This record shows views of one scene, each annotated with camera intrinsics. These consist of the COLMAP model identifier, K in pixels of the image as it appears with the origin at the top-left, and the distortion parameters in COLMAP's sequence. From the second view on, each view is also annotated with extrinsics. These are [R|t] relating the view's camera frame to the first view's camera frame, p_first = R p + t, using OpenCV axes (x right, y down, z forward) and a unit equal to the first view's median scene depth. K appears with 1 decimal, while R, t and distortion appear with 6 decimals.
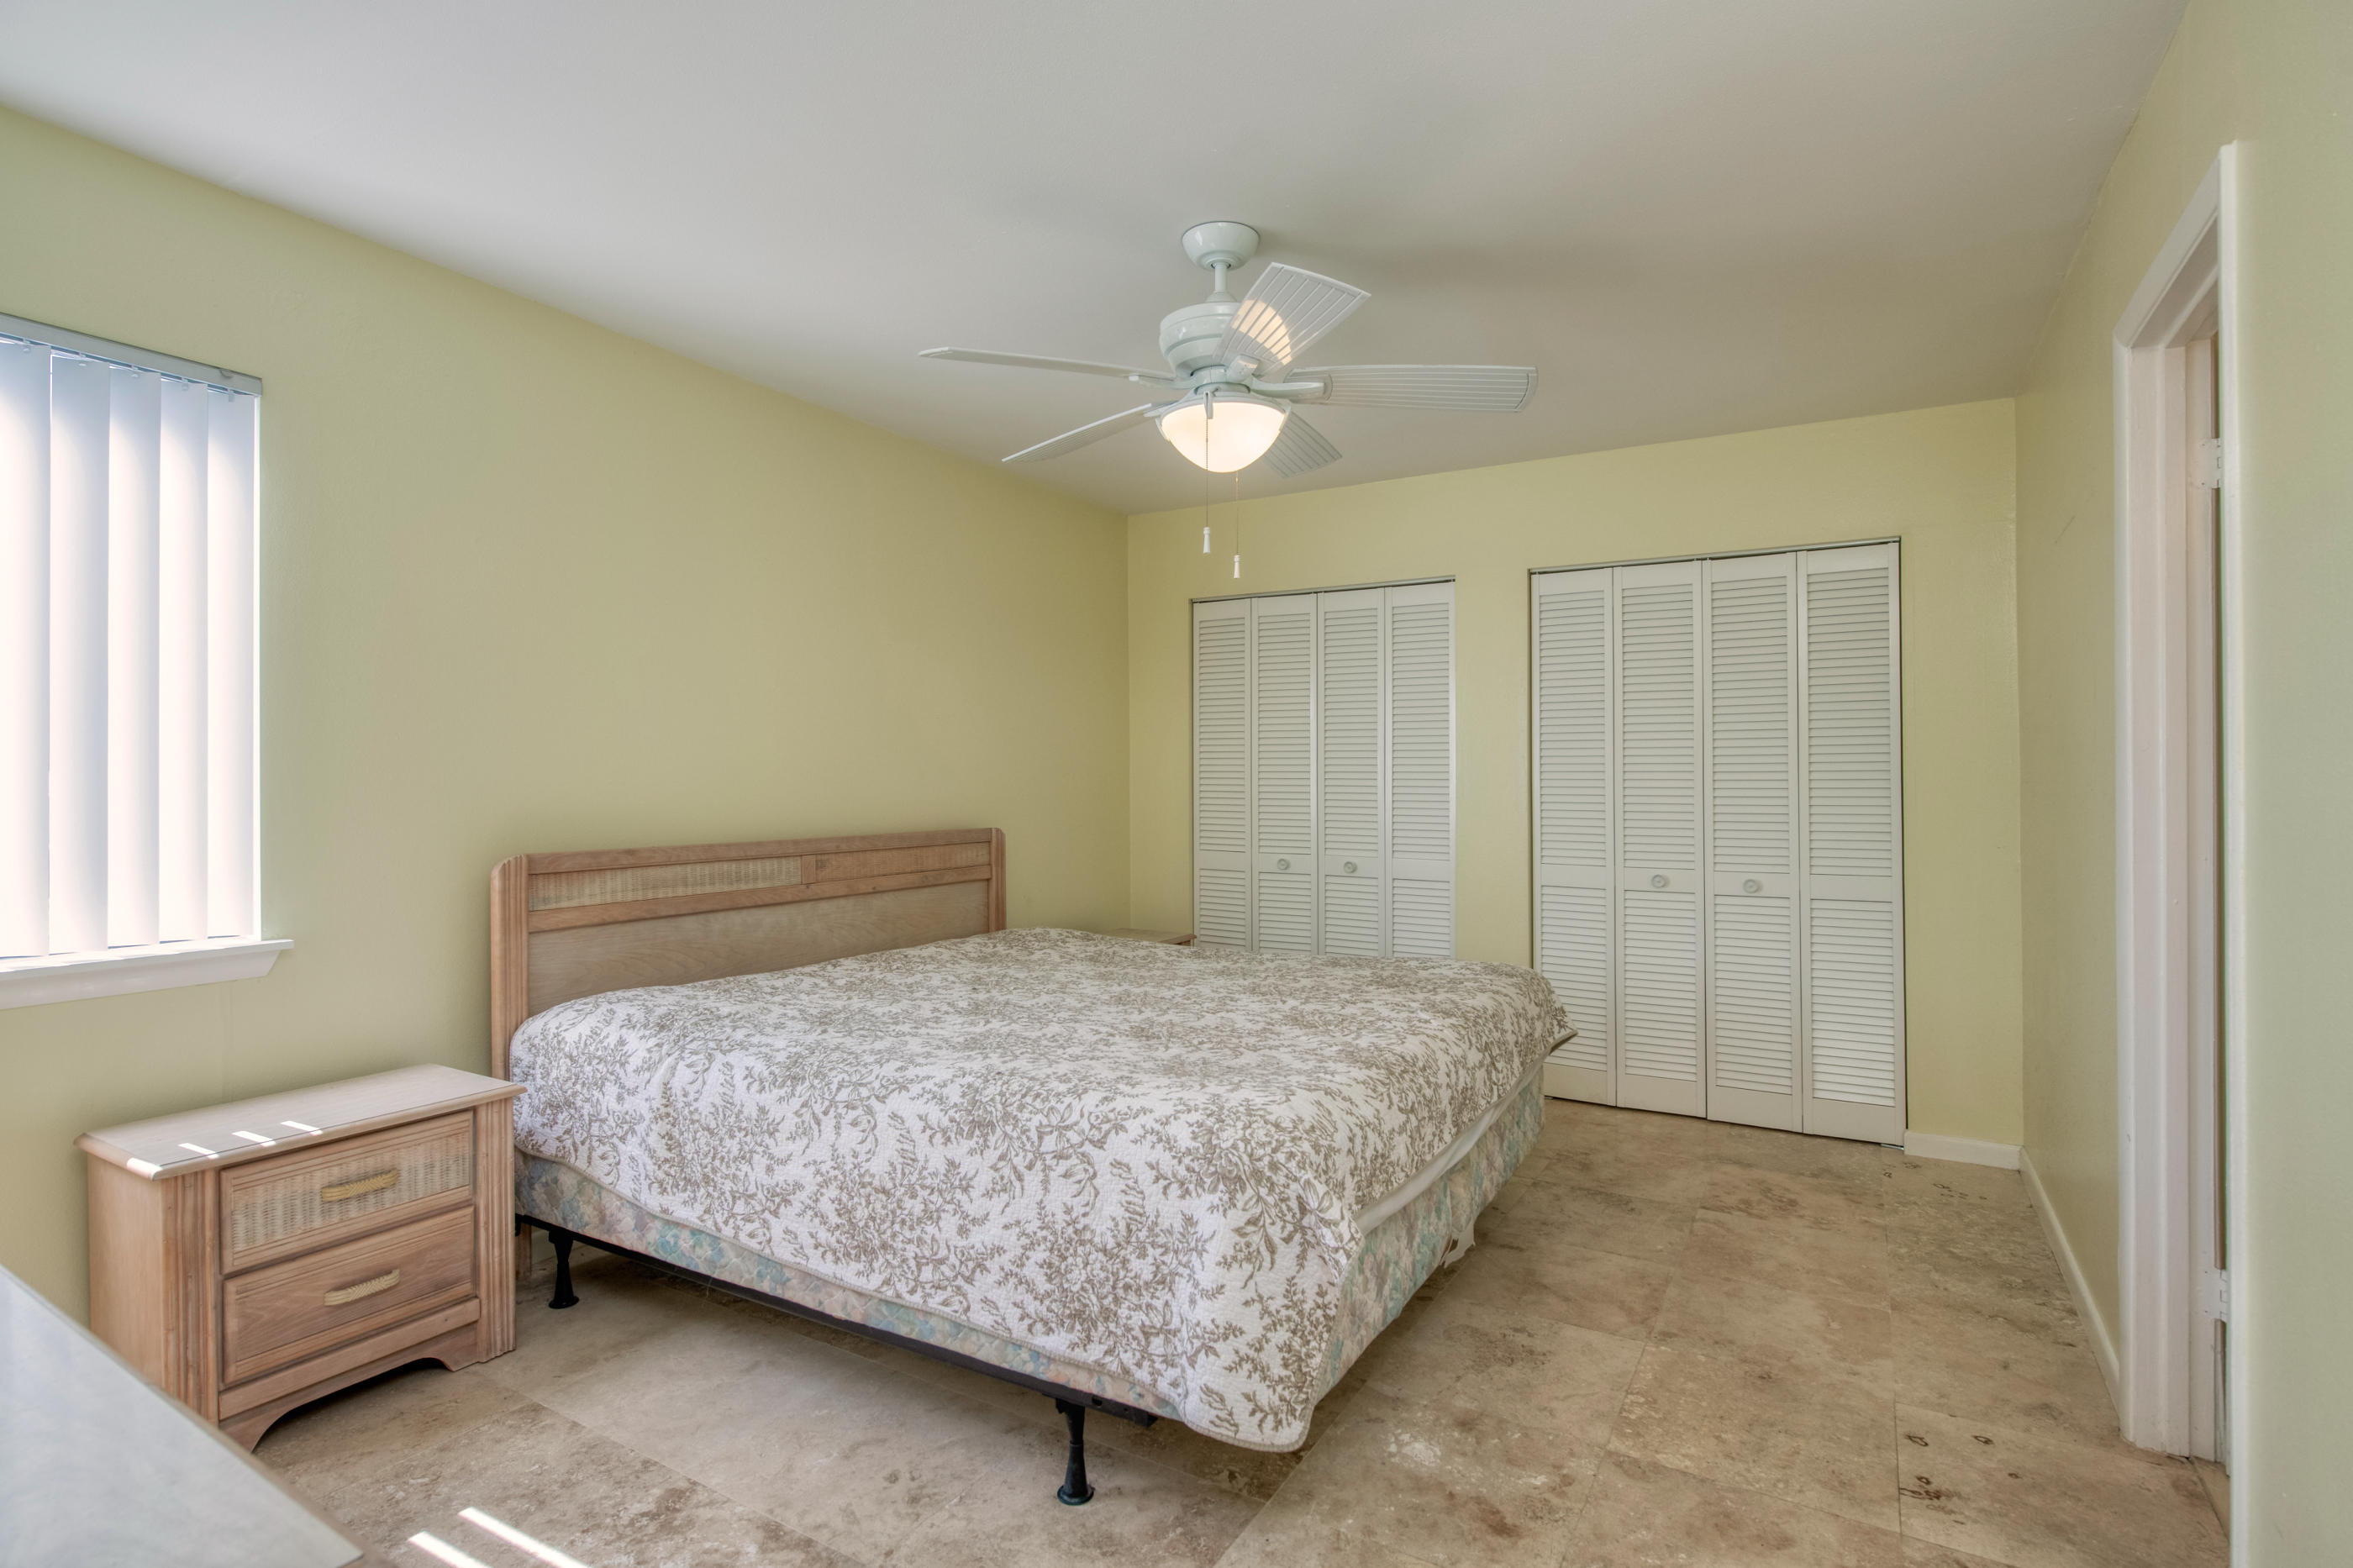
lens RADIAL K [[1207.3, 0, 1168.9], [0, 1207.3, 775.3], [0, 0, 1]] dist [-0.000518, -0.000659]
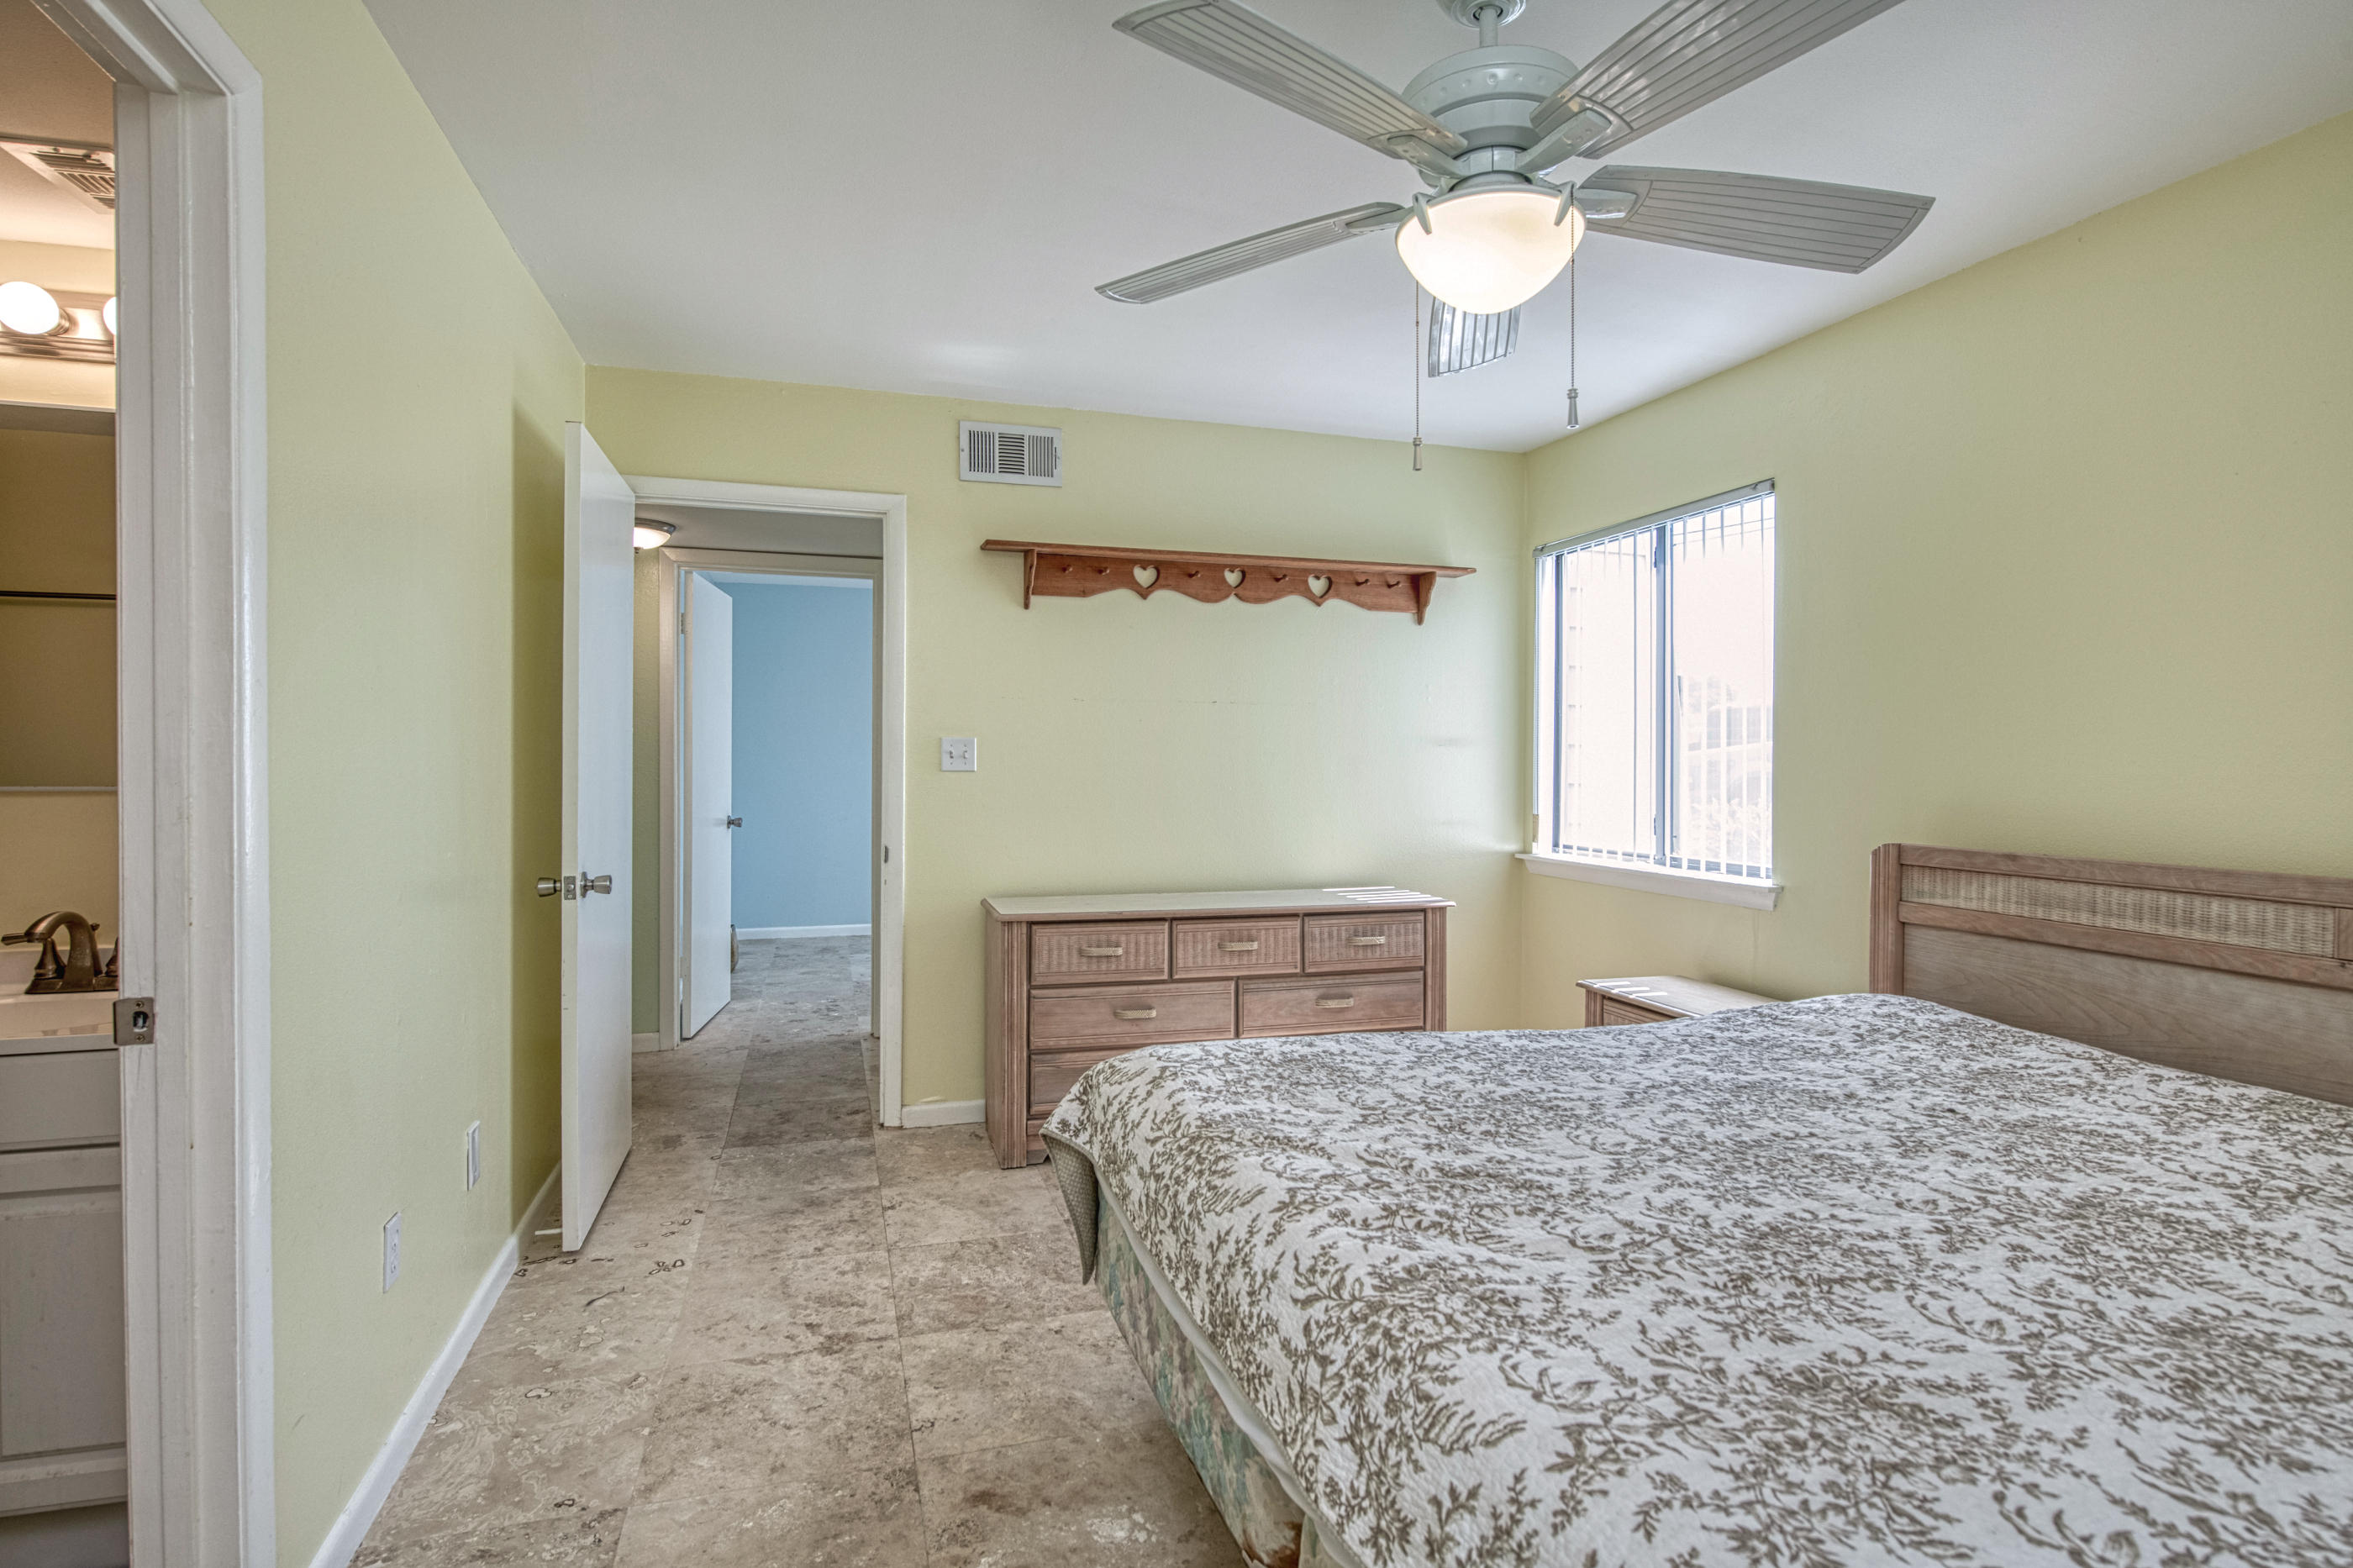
lens RADIAL K [[1207.3, 0, 1171.4], [0, 1207.3, 778.7], [0, 0, 1]] dist [-0.000518, -0.000659]
pose [[-0.685933, 0.007403, -0.727627, 0.580187], [-0.006059, 0.999855, 0.015885, -0.001437], [0.727639, 0.015304, -0.685789, 1.157582]]
